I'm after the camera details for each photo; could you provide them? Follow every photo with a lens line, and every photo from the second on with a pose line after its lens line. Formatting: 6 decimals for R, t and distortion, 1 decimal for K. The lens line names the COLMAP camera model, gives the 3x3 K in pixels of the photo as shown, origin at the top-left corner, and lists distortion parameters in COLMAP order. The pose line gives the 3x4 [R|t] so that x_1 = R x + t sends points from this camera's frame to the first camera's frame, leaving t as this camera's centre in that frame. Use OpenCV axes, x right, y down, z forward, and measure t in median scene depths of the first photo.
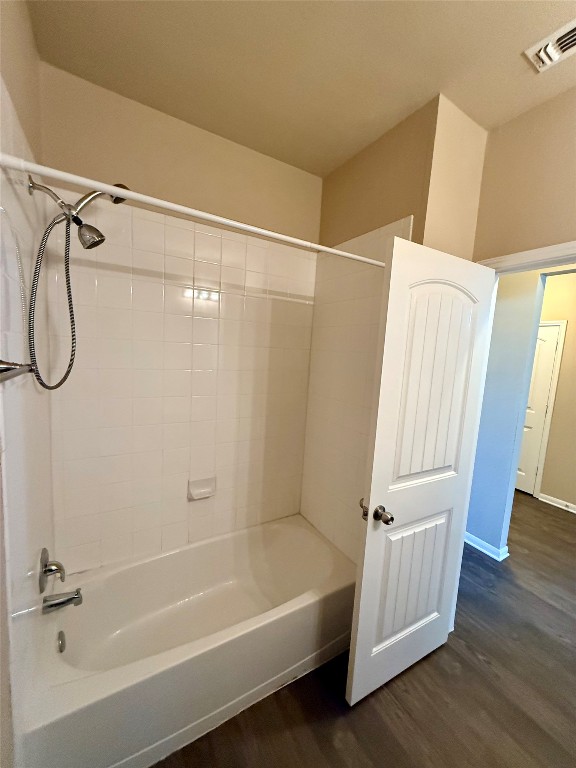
lens RADIAL K [[304.6, 0, 288.0], [0, 304.6, 384.0], [0, 0, 1]] dist [0.002288, 0.000106]
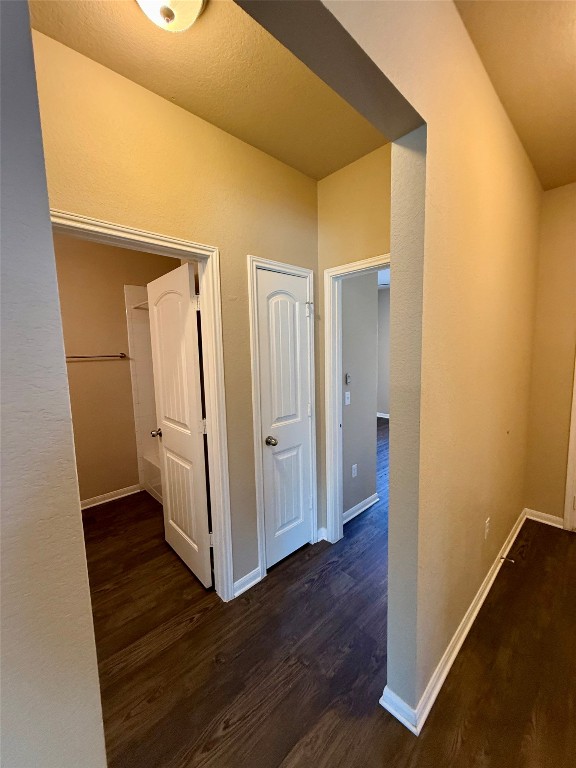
lens RADIAL K [[304.6, 0, 288.0], [0, 304.6, 384.0], [0, 0, 1]] dist [0.002288, 0.000106]
pose [[0.228898, 0.050204, -0.972155, 1.776460], [-0.069817, 0.996944, 0.035046, 0.015234], [0.970944, 0.059851, 0.231703, 1.053260]]
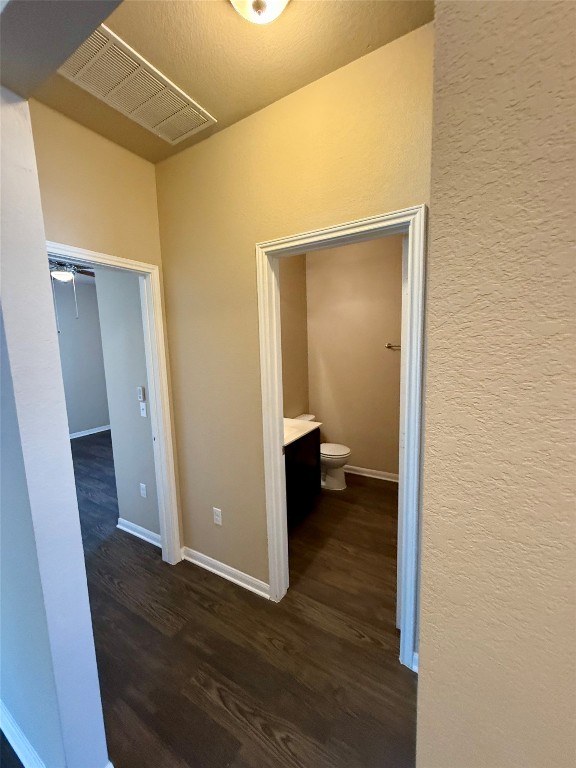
lens RADIAL K [[304.6, 0, 288.0], [0, 304.6, 384.0], [0, 0, 1]] dist [0.002288, 0.000106]
pose [[-0.869312, 0.026686, -0.493543, 1.360542], [-0.078669, 0.978342, 0.191465, -0.080351], [0.487963, 0.205269, -0.848385, 1.604268]]
